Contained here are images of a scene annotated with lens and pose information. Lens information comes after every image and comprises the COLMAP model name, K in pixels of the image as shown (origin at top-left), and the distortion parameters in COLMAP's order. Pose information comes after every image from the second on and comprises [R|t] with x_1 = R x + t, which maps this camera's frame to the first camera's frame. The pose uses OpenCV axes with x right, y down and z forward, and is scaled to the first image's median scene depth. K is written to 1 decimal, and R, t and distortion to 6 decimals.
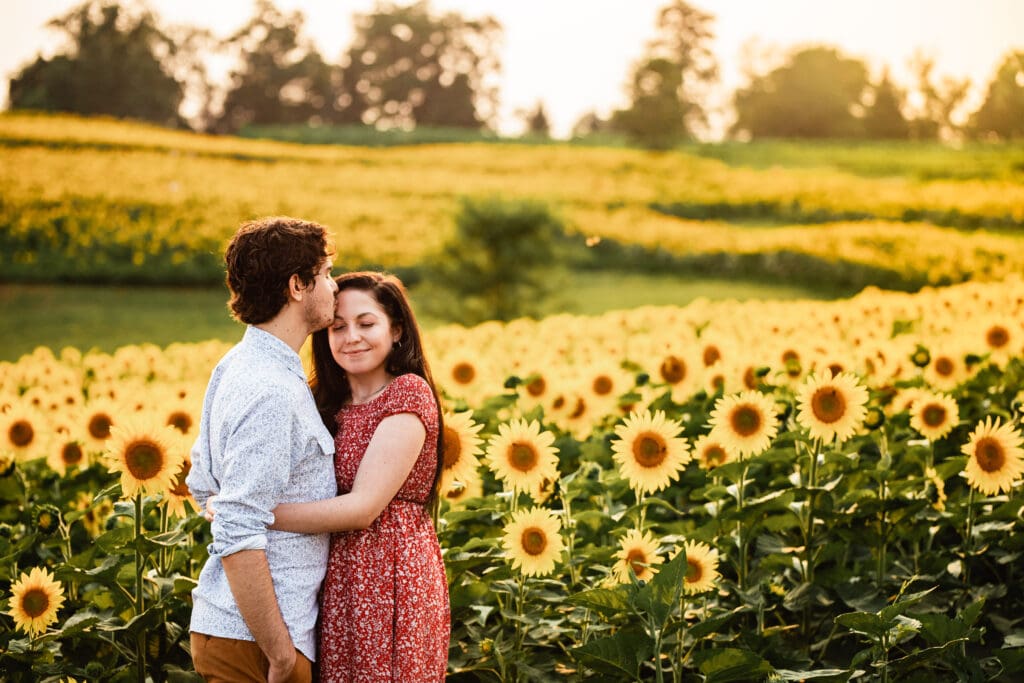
lens RADIAL K [[2634.1, 0, 512.0], [0, 2634.1, 341.5], [0, 0, 1]] dist [0.056148, -1.918851]
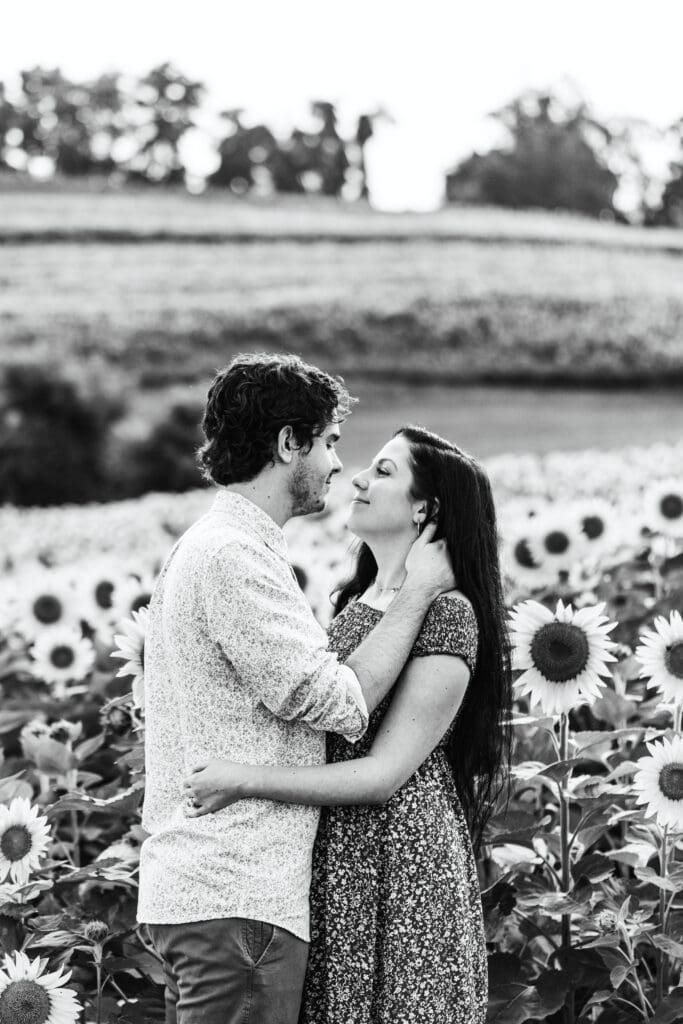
lens RADIAL K [[2634.1, 0, 342.1], [0, 2634.1, 684.1], [0, 0, 1]] dist [0.056148, -1.918851]
pose [[0.971358, 0.027317, -0.236046, 0.058182], [-0.005095, 0.995536, 0.094244, -0.013749], [0.237567, -0.090342, 0.967161, 0.157964]]
